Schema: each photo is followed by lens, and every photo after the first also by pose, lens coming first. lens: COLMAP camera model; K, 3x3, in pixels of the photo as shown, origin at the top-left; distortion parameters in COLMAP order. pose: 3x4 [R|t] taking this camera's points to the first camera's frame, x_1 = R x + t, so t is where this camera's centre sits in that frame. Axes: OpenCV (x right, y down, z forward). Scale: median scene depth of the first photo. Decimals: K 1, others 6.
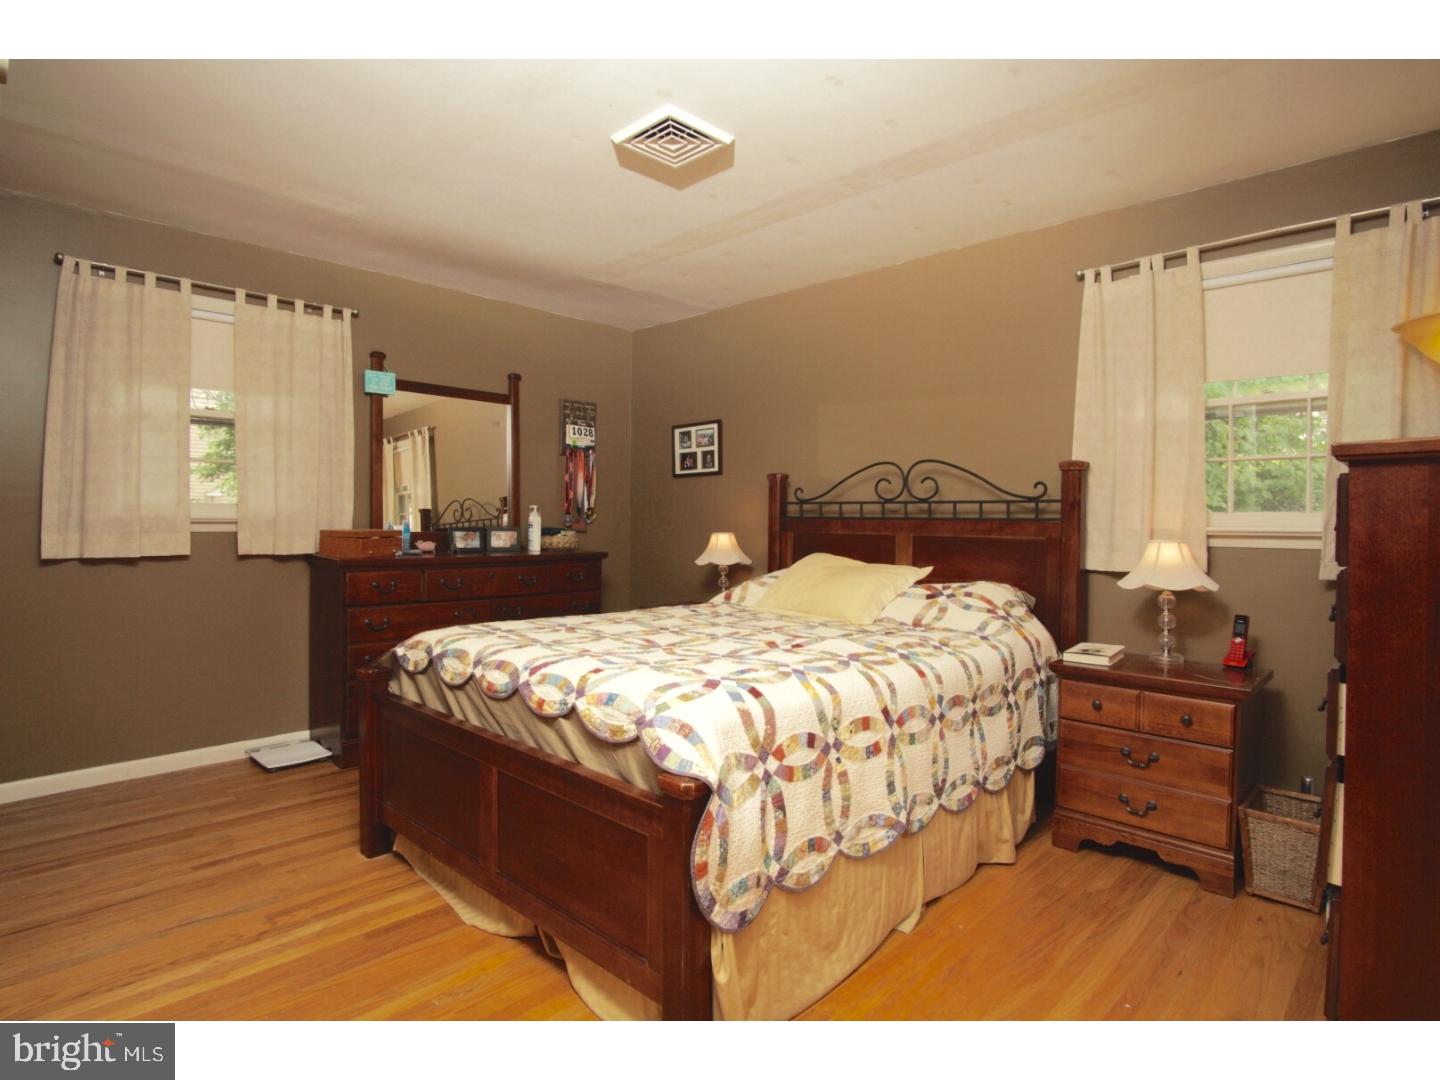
lens RADIAL K [[775.9, 0, 714.0], [0, 775.9, 536.1], [0, 0, 1]] dist [-0.006123, 0.000443]
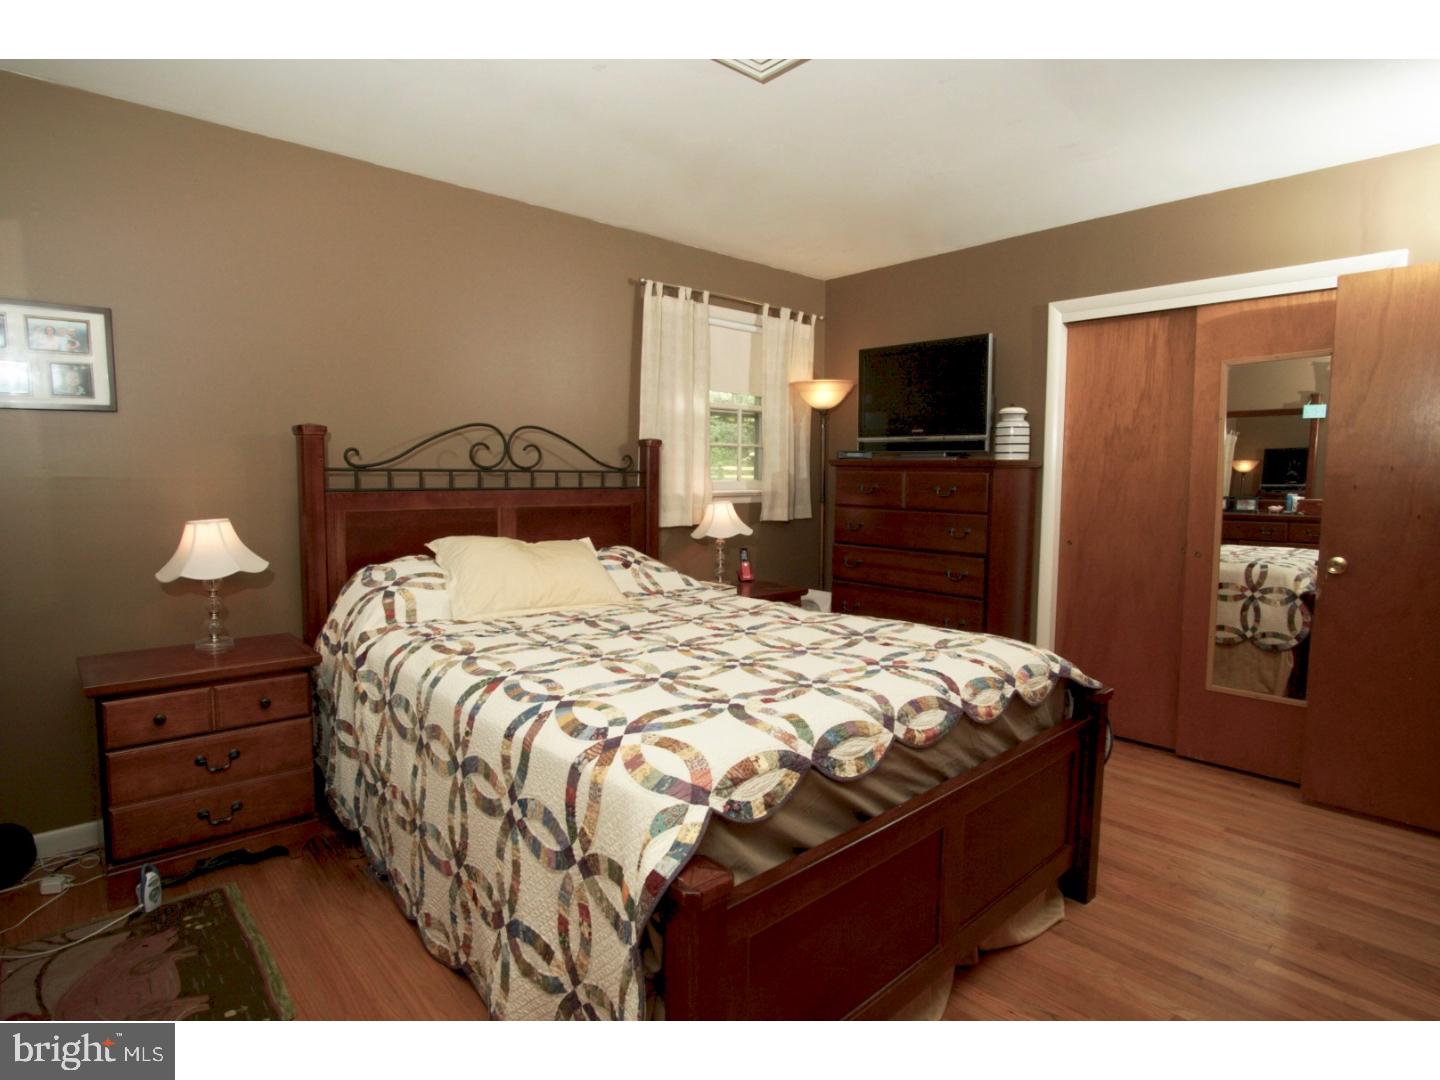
lens RADIAL K [[775.9, 0, 714.0], [0, 775.9, 536.6], [0, 0, 1]] dist [-0.006123, 0.000443]
pose [[0.054744, -0.094775, 0.993992, -0.651497], [0.016665, 0.995433, 0.093995, -0.049170], [-0.998361, 0.011419, 0.056073, 0.724123]]
